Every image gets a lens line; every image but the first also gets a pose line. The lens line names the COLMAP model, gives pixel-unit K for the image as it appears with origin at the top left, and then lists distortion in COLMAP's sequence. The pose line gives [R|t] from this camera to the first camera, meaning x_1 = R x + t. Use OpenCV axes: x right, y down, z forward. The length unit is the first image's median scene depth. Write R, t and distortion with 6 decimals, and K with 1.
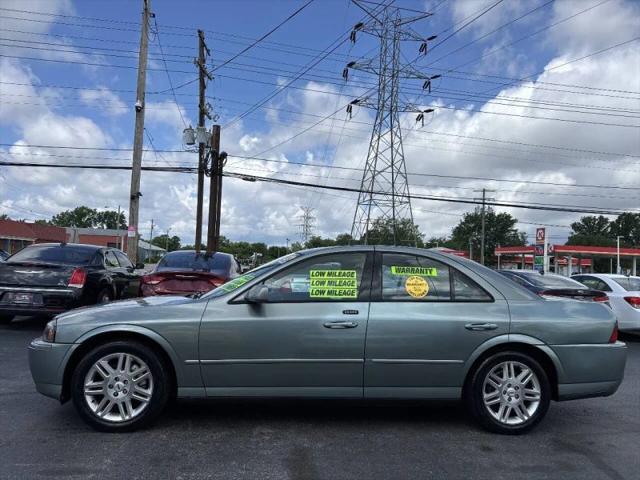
lens RADIAL K [[455.1, 0, 319.0], [0, 455.1, 237.7], [0, 0, 1]] dist [0.022676, -0.034795]
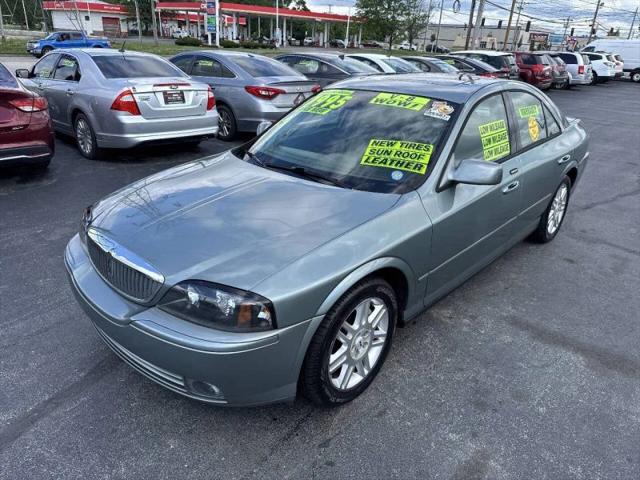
lens RADIAL K [[455.1, 0, 324.3], [0, 455.1, 241.0], [0, 0, 1]] dist [0.022676, -0.034795]
pose [[0.745593, -0.273679, 0.607611, -0.052522], [-0.059867, 0.880584, 0.470093, -0.007640], [-0.663707, -0.386874, 0.640173, 0.041040]]
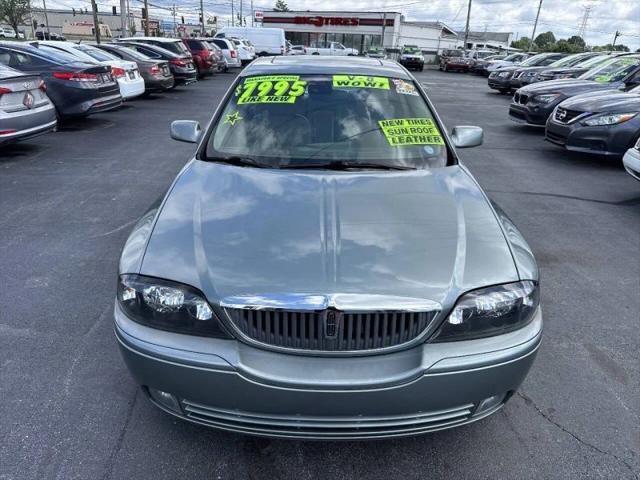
lens RADIAL K [[455.1, 0, 319.9], [0, 455.1, 239.4], [0, 0, 1]] dist [0.022676, -0.034795]
pose [[0.098647, -0.420021, 0.902137, -0.066511], [-0.105057, 0.897097, 0.429162, -0.003127], [-0.989561, -0.137111, 0.044370, 0.077844]]
